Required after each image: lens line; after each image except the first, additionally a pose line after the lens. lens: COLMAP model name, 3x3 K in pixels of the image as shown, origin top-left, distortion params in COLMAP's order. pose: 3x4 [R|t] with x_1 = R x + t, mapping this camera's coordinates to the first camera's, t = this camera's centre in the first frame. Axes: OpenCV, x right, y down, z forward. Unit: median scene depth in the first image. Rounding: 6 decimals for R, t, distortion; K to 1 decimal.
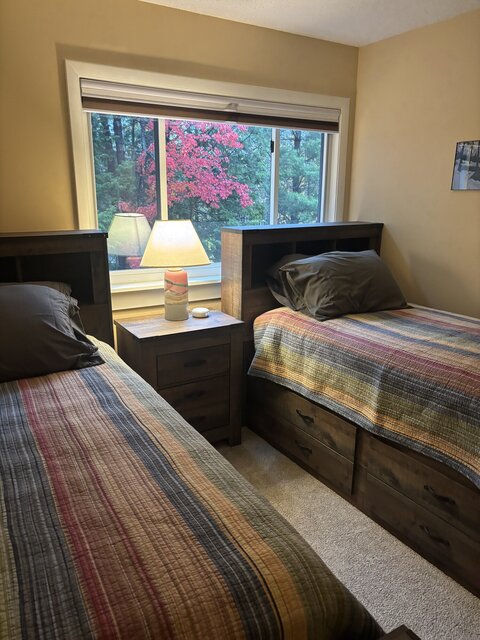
lens RADIAL K [[465.2, 0, 232.0], [0, 465.2, 318.9], [0, 0, 1]] dist [0.040925, 0.001452]
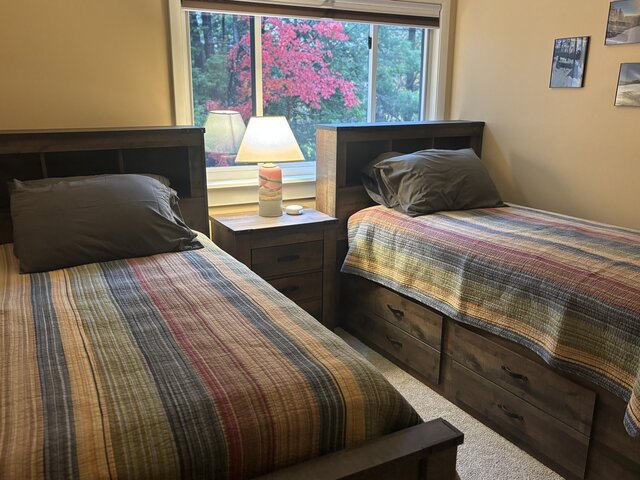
lens RADIAL K [[563.9, 0, 320.0], [0, 563.9, 240.0], [0, 0, 1]] dist [0.078062, -0.012885]
pose [[0.999460, 0.011484, -0.030775, 0.028220], [-0.011732, 0.999900, -0.007873, 0.067972], [0.030682, 0.008230, 0.999495, -0.237497]]
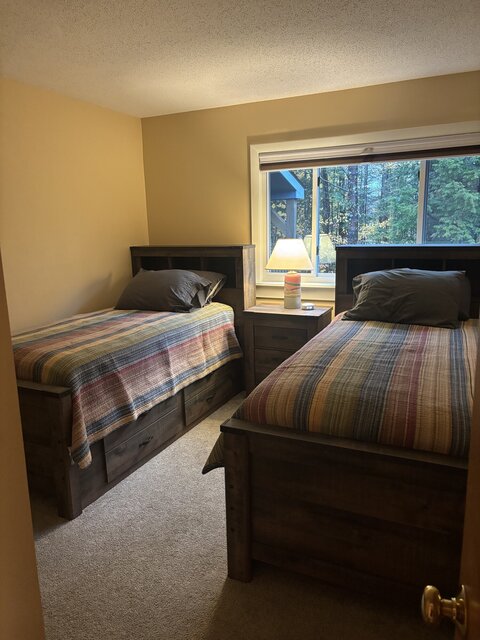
lens RADIAL K [[465.2, 0, 232.0], [0, 465.2, 318.9], [0, 0, 1]] dist [0.040925, 0.001452]
pose [[0.579912, 0.149285, -0.800884, 1.023052], [-0.186605, 0.981272, 0.047791, -0.003207], [0.793020, 0.121735, 0.596909, 0.019449]]
